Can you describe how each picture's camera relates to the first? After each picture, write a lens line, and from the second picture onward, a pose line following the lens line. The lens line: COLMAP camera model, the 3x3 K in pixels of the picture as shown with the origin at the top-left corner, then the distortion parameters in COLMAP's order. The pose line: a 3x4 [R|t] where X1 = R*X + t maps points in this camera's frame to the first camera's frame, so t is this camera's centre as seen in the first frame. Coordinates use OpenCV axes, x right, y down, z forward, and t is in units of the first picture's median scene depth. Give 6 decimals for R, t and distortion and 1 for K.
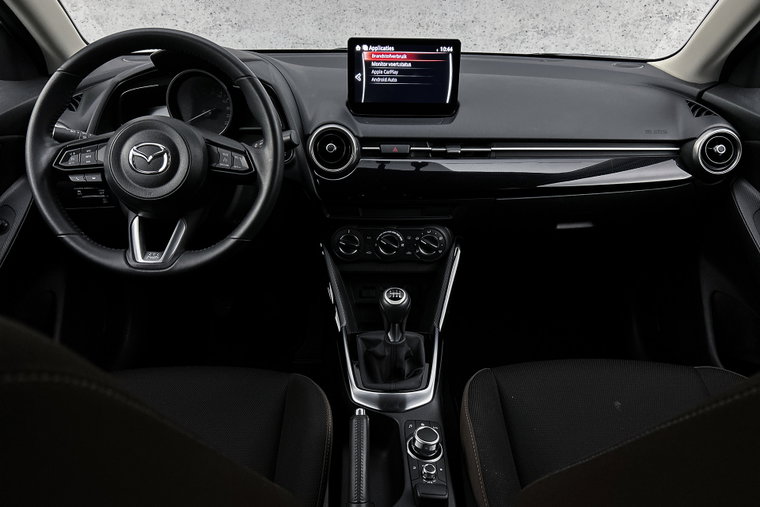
lens RADIAL K [[579.5, 0, 383.8], [0, 579.5, 256.4], [0, 0, 1]] dist [0.060470, -0.078211]
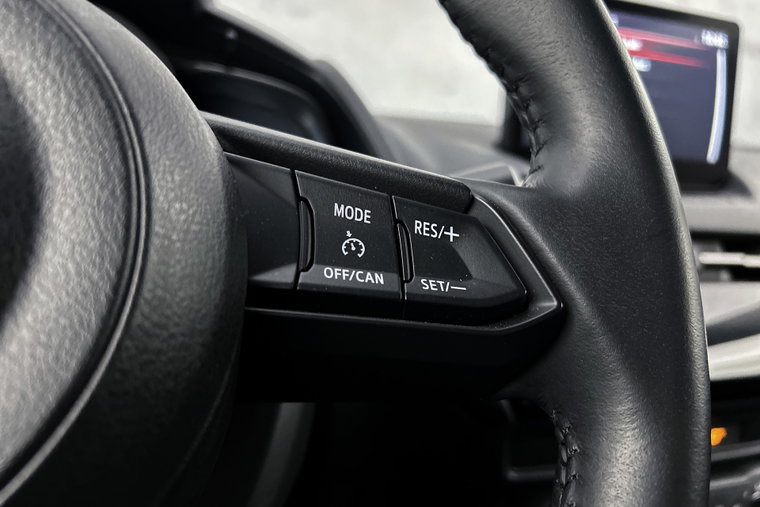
lens RADIAL K [[575.6, 0, 380.0], [0, 575.6, 253.5], [0, 0, 1]] dist [0.074608, -0.118138]
pose [[0.956207, 0.013277, 0.292389, -0.259941], [0.067408, 0.962127, -0.264135, -0.101941], [-0.284822, 0.272278, 0.919098, 0.716366]]
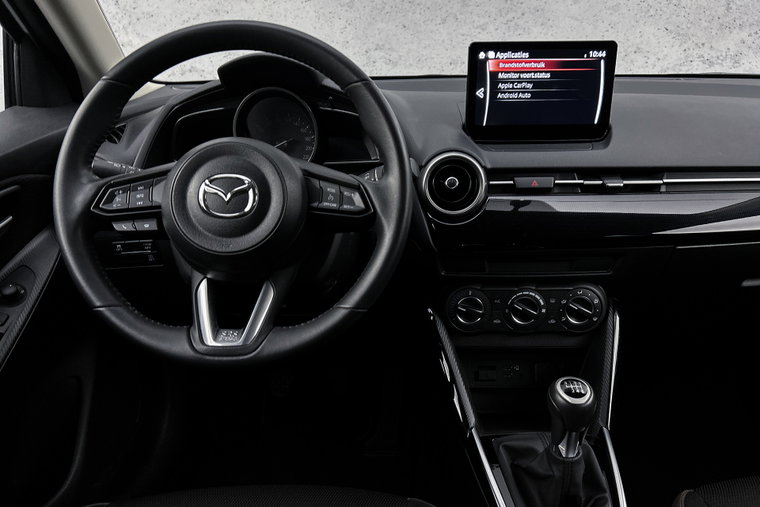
lens RADIAL K [[575.6, 0, 380.0], [0, 575.6, 253.5], [0, 0, 1]] dist [0.074608, -0.118138]
pose [[0.999595, -0.014053, -0.024758, -0.164031], [0.011593, 0.995232, -0.096843, -0.024218], [0.026001, 0.096517, 0.994992, 0.259535]]
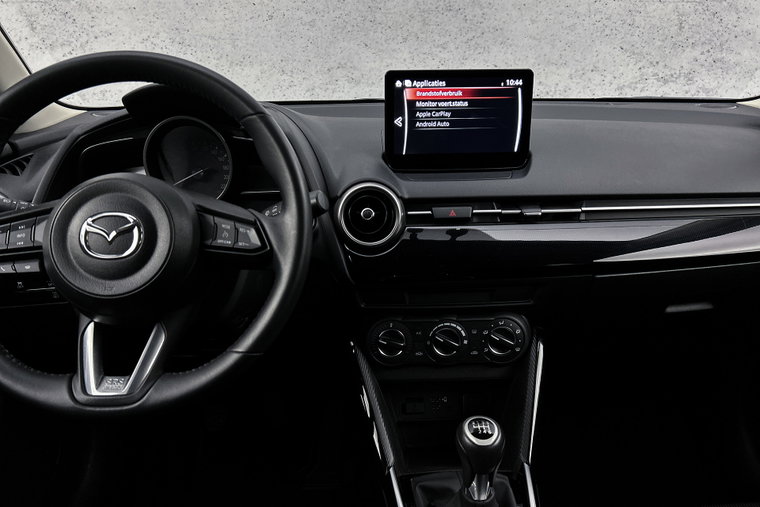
lens RADIAL K [[575.6, 0, 380.0], [0, 575.6, 253.5], [0, 0, 1]] dist [0.074608, -0.118138]
pose [[0.999426, -0.028297, 0.018642, -0.088870], [0.030348, 0.992197, -0.120929, -0.047647], [-0.015074, 0.121425, 0.992486, 0.279199]]
